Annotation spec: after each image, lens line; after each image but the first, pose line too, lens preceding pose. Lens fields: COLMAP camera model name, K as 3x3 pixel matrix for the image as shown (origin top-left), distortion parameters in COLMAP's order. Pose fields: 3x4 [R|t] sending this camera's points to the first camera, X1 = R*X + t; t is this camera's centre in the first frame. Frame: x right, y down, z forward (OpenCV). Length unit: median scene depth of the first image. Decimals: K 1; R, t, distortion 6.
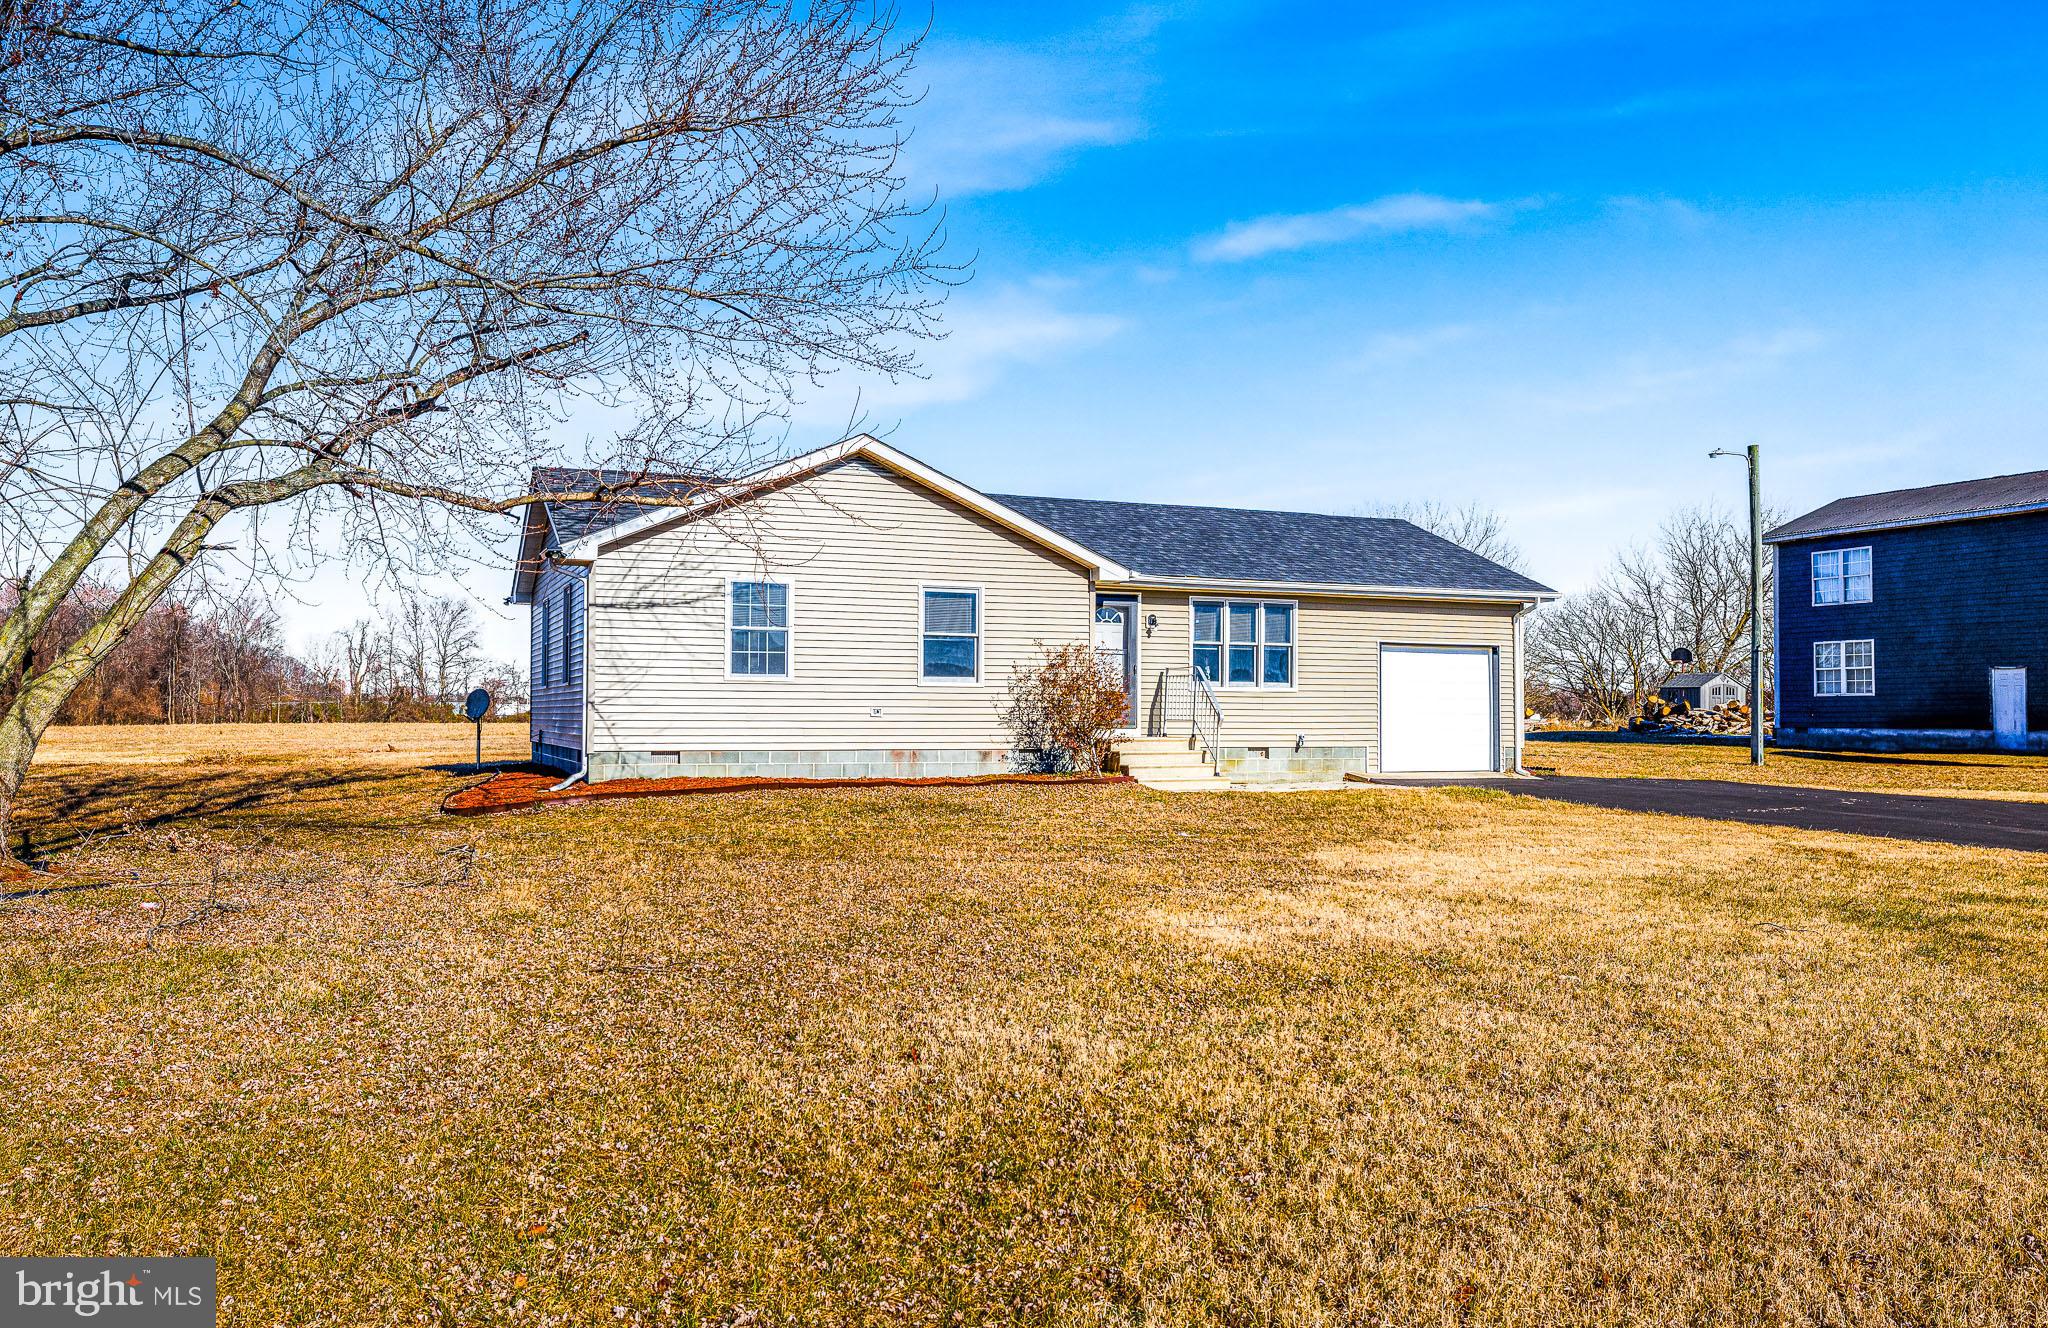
lens RADIAL K [[1545.7, 0, 1024.0], [0, 1545.7, 664.0], [0, 0, 1]] dist [0.001862, 0.000479]
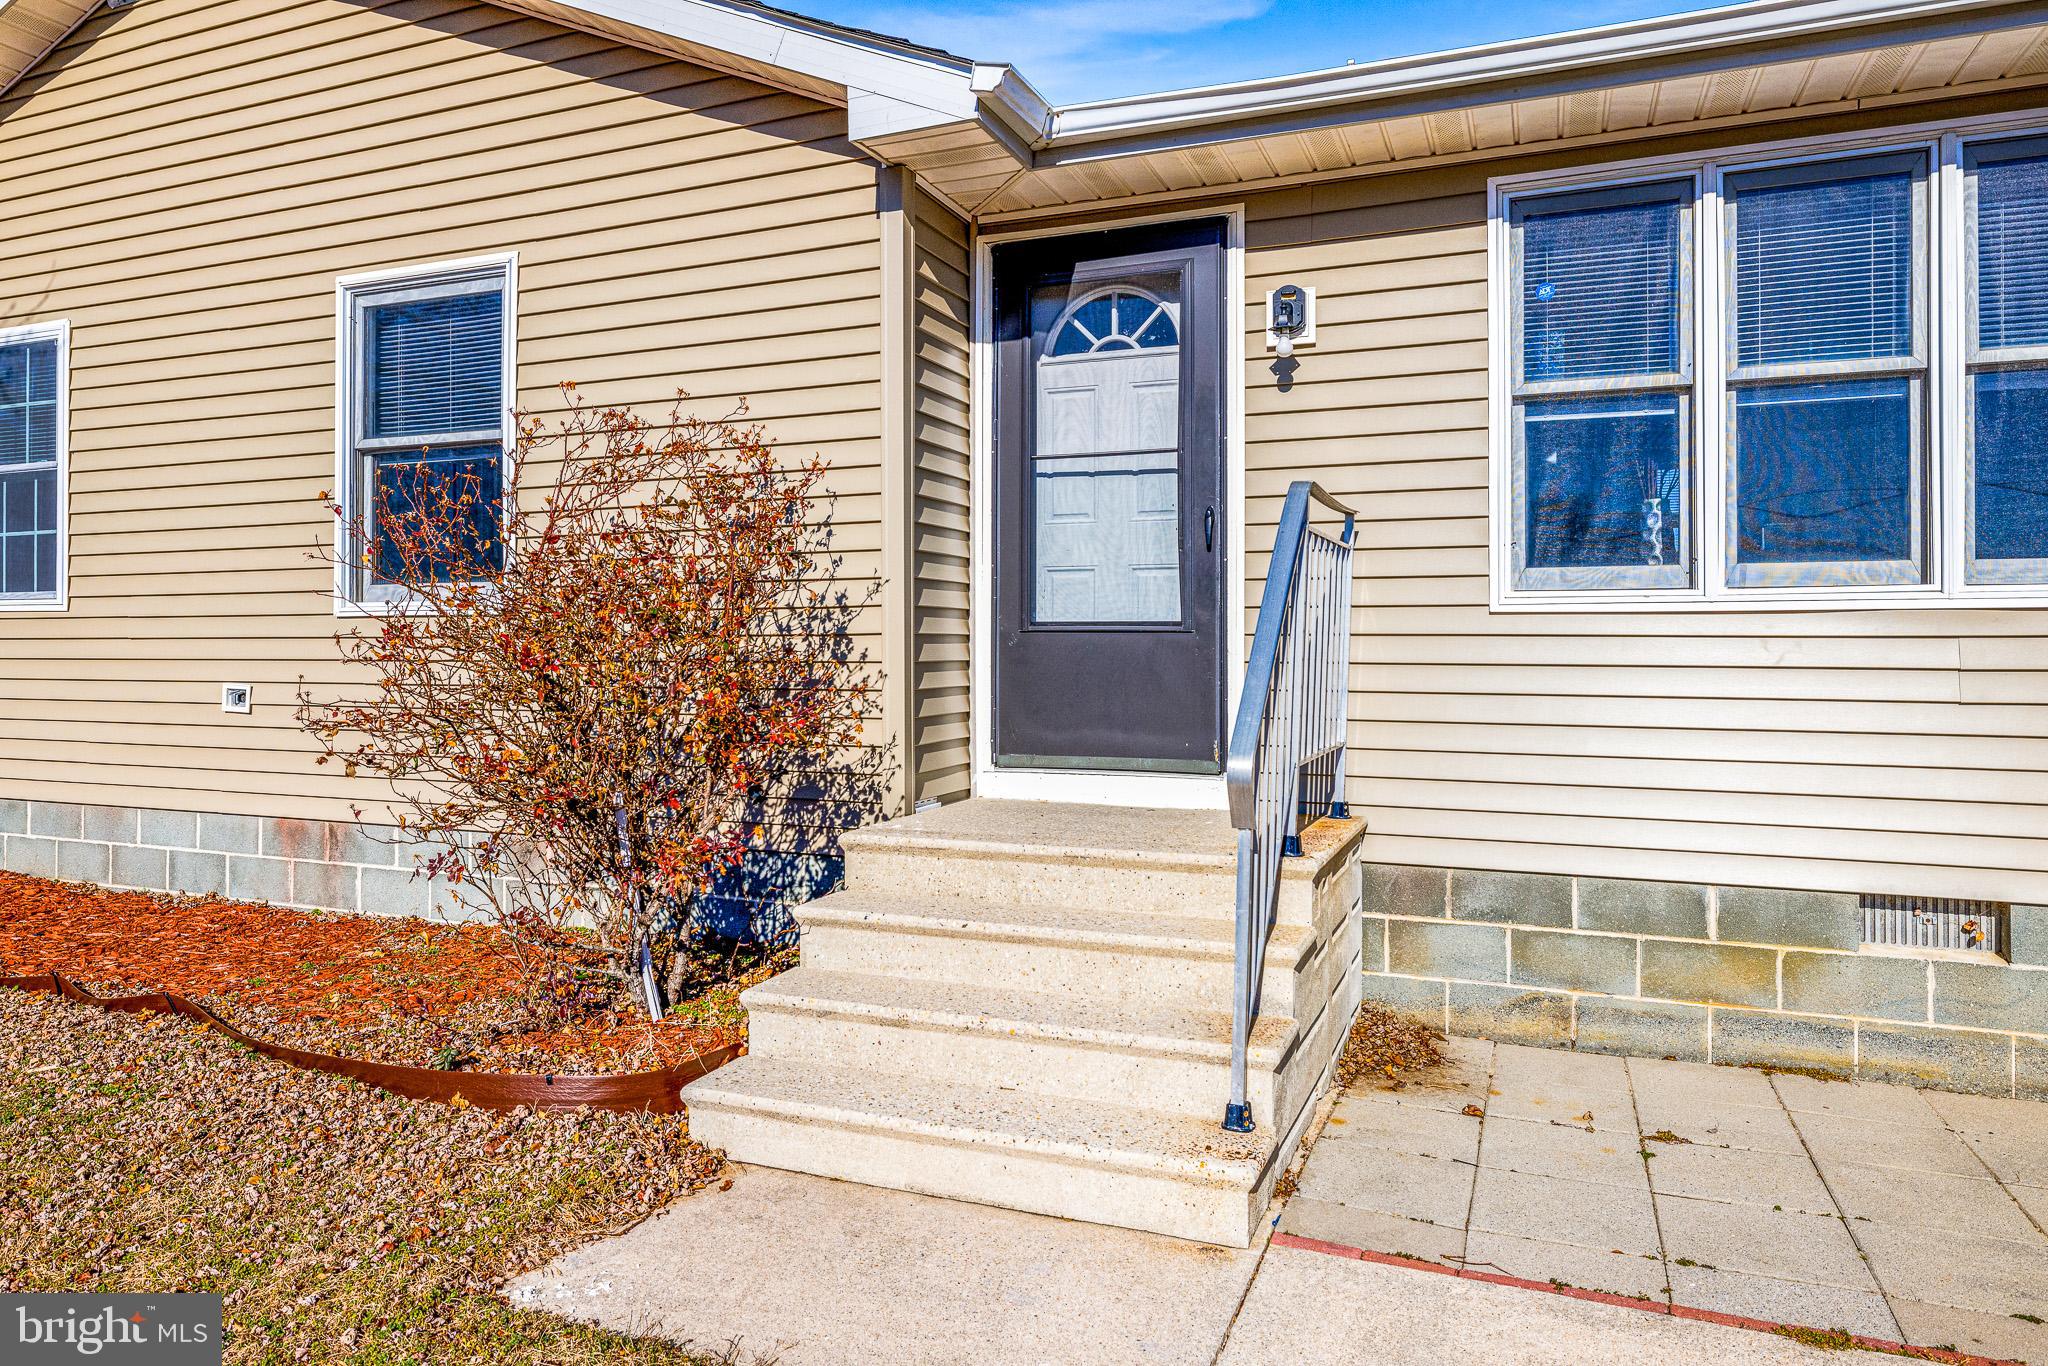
lens RADIAL K [[1282.7, 0, 1025.8], [0, 1282.7, 636.1], [0, 0, 1]] dist [0.002799, 0.000766]
pose [[0.707995, -0.006264, -0.706189, 0.190813], [0.029593, 0.999346, 0.020804, 0.015217], [0.705597, -0.035627, 0.707717, 0.833759]]
